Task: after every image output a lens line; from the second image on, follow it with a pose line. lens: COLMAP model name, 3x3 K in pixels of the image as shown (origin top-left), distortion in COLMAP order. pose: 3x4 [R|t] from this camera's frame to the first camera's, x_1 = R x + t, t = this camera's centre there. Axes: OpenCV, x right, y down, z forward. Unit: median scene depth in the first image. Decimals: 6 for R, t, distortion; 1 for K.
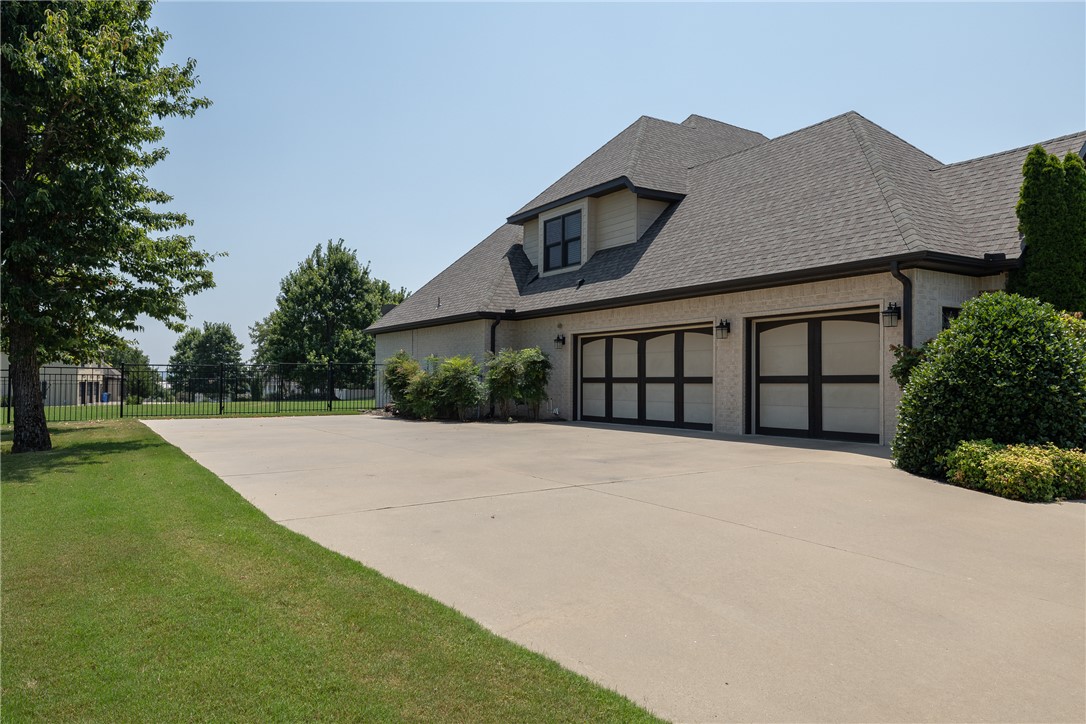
lens RADIAL K [[691.3, 0, 543.0], [0, 691.3, 362.0], [0, 0, 1]] dist [-0.000078, -0.000043]
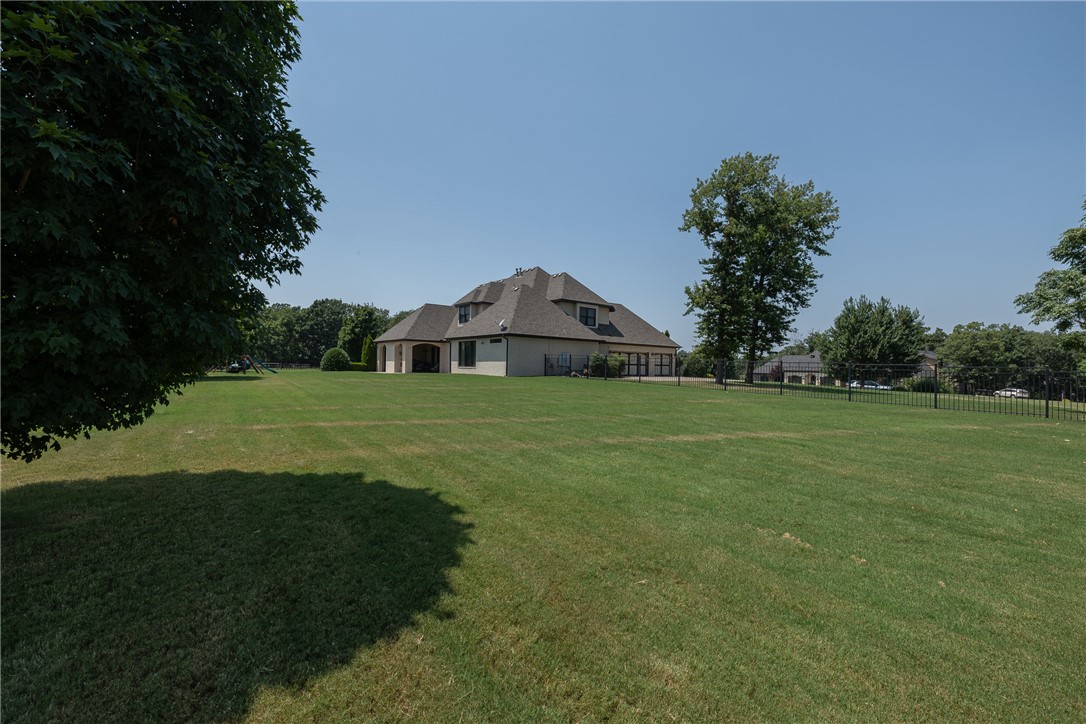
lens RADIAL K [[454.3, 0, 543.0], [0, 454.3, 362.0], [0, 0, 1]] dist [-0.000293, -0.000013]
pose [[-0.126667, 0.001646, 0.991944, -1.916452], [-0.019426, 0.999803, -0.004140, 0.025493], [-0.991755, -0.019794, -0.126610, 1.497364]]
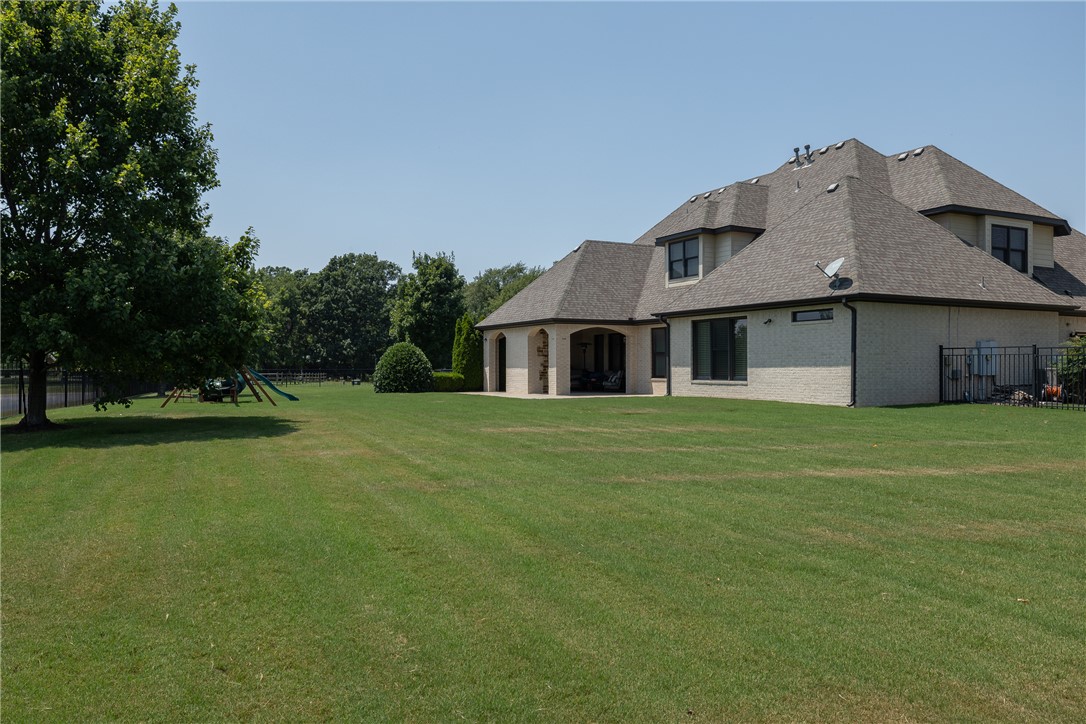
lens RADIAL K [[827.5, 0, 539.0], [0, 827.5, 365.2], [0, 0, 1]] dist [-0.003387, -0.000518]
pose [[0.081206, -0.002642, 0.996694, -1.468612], [-0.000468, 0.999996, 0.002689, 0.013960], [-0.996697, -0.000685, 0.081205, 1.753948]]
